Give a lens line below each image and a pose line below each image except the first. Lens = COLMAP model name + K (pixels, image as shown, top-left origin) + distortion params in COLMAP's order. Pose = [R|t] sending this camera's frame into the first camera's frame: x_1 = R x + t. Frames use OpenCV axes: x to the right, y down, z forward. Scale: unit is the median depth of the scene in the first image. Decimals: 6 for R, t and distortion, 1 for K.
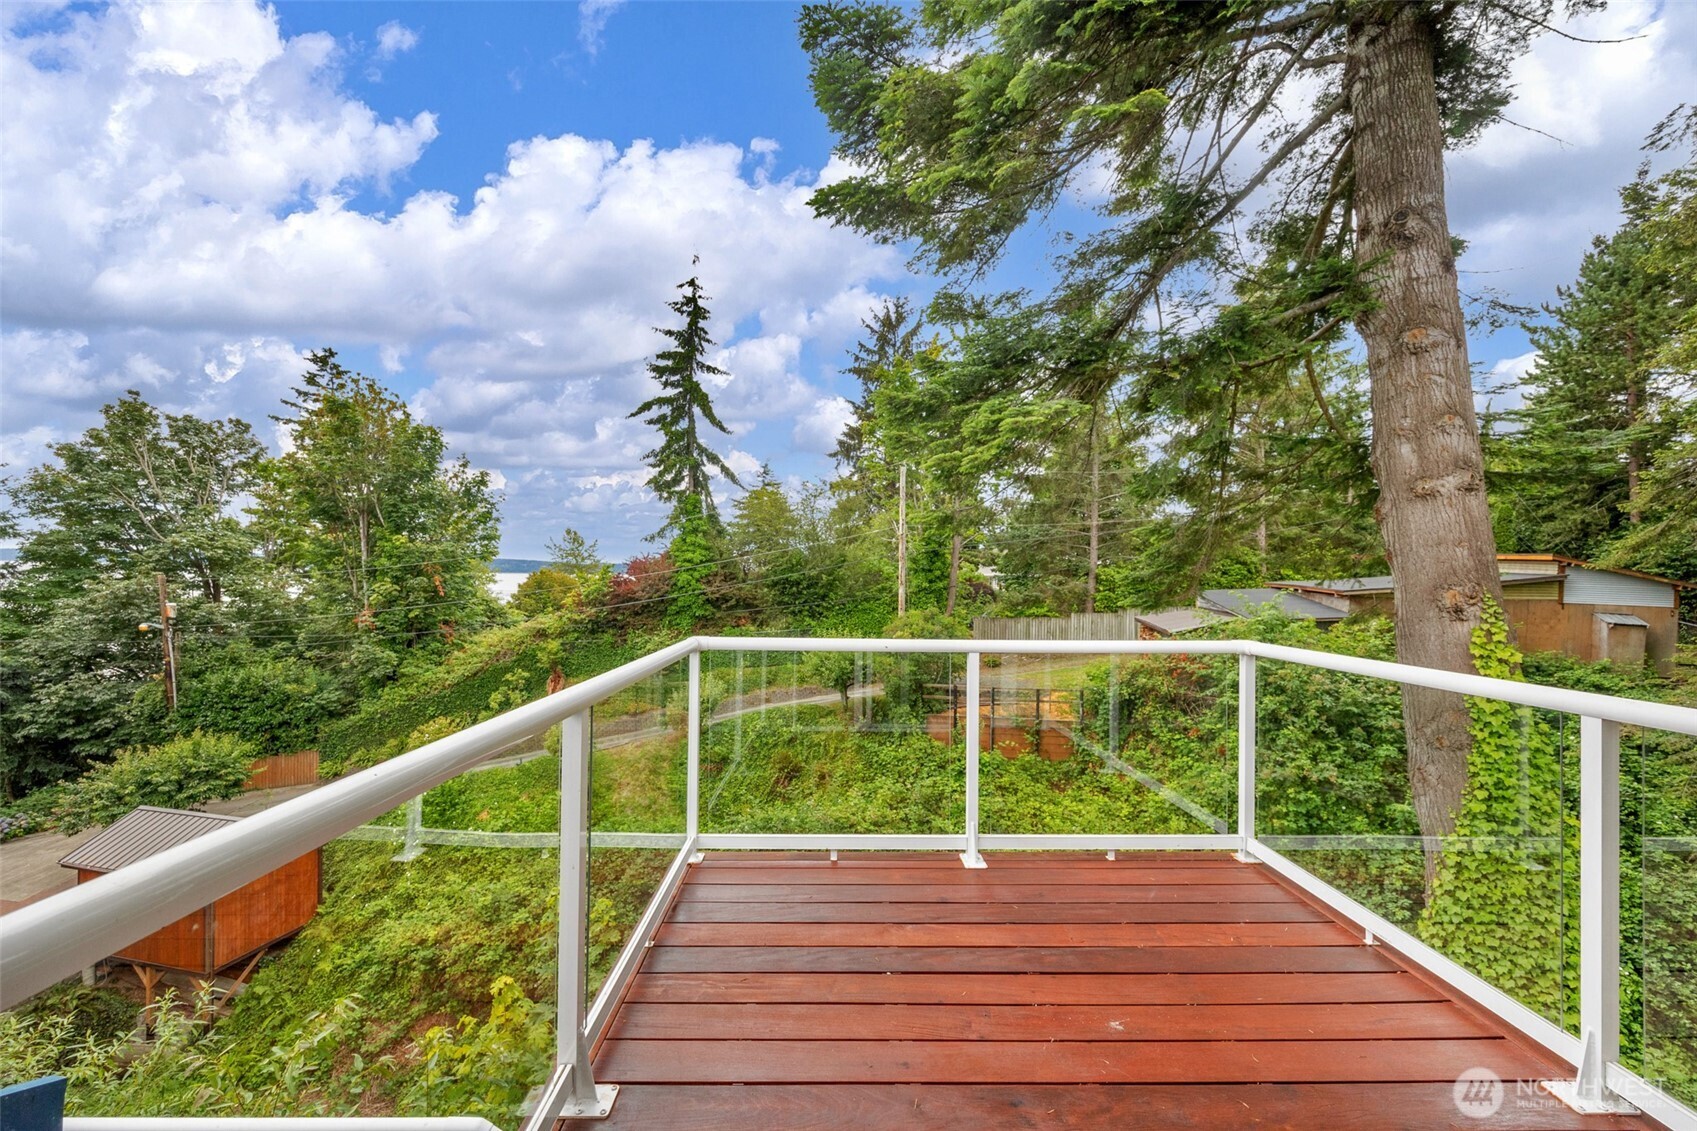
lens RADIAL K [[674.2, 0, 852.8], [0, 674.2, 575.2], [0, 0, 1]] dist [-0.002915, 0.000016]
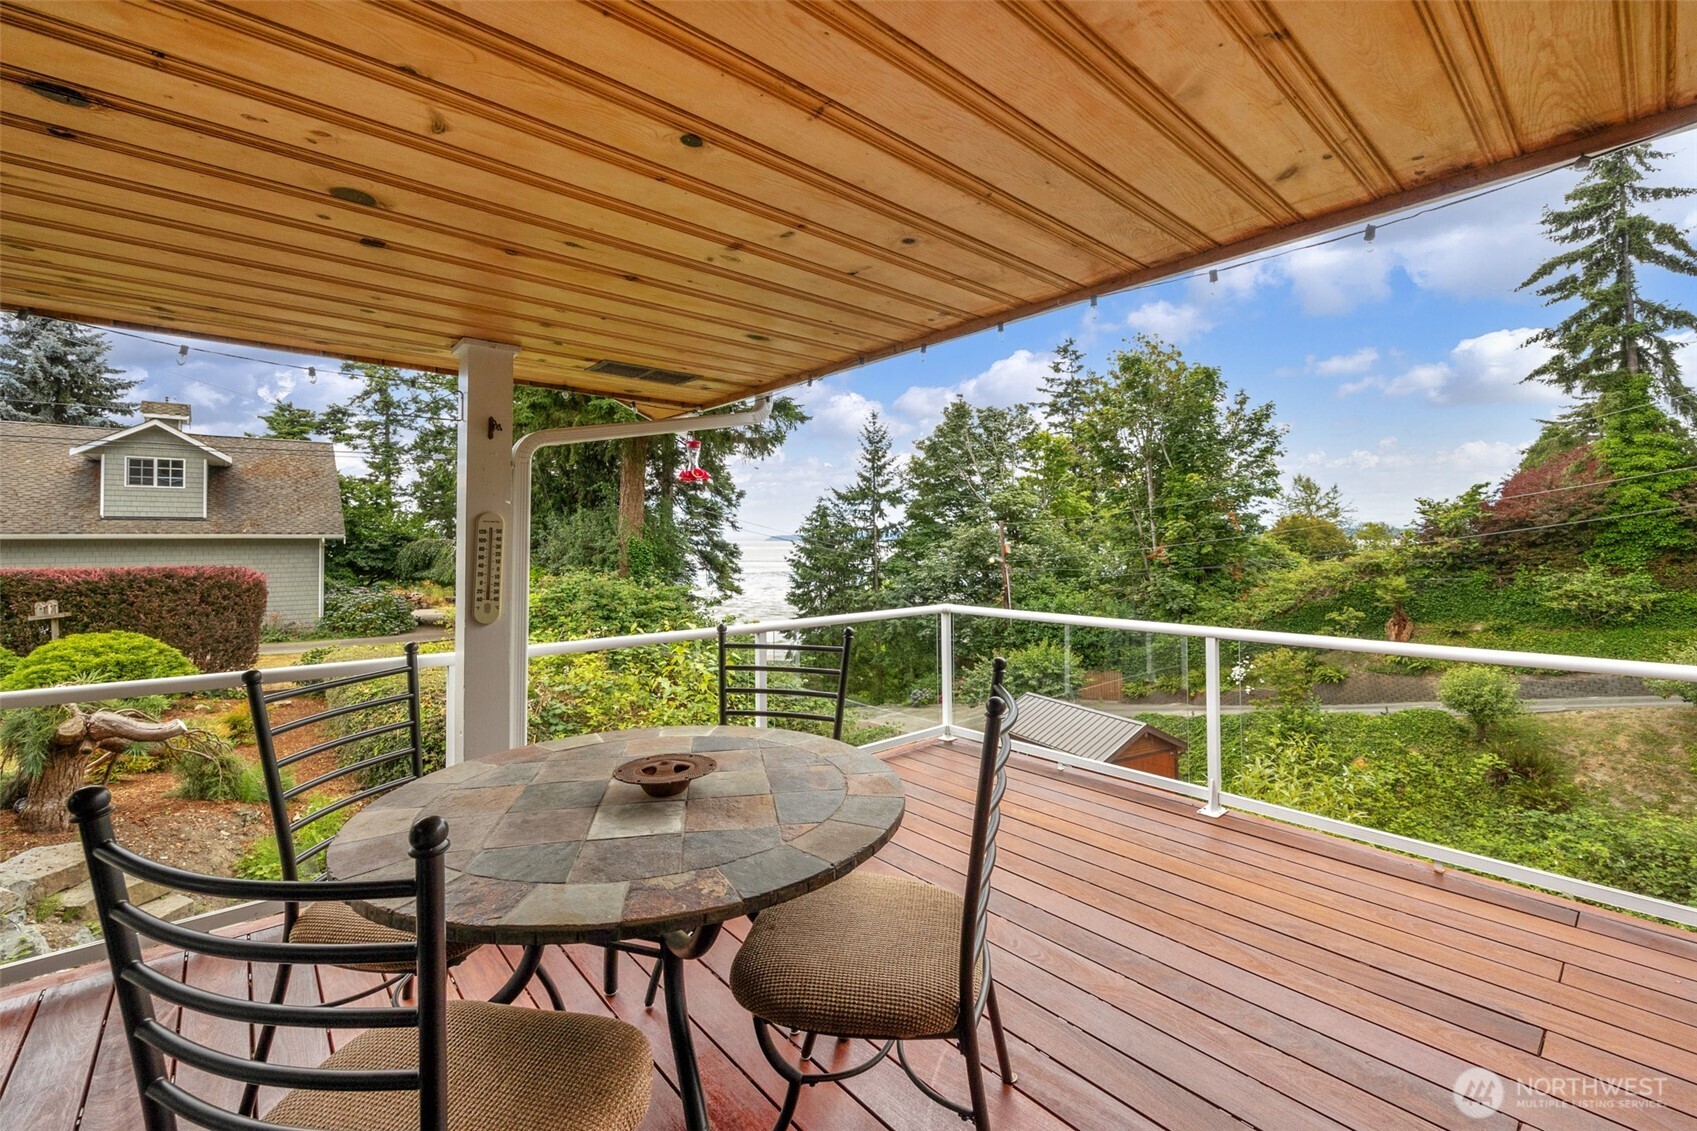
lens RADIAL K [[620.6, 0, 817.4], [0, 620.6, 561.4], [0, 0, 1]] dist [-0.006332, -0.000338]
pose [[0.678239, -0.011030, -0.734758, -0.352103], [-0.007050, 0.999744, -0.021515, 0.095014], [0.734807, 0.019772, 0.677988, -0.058005]]
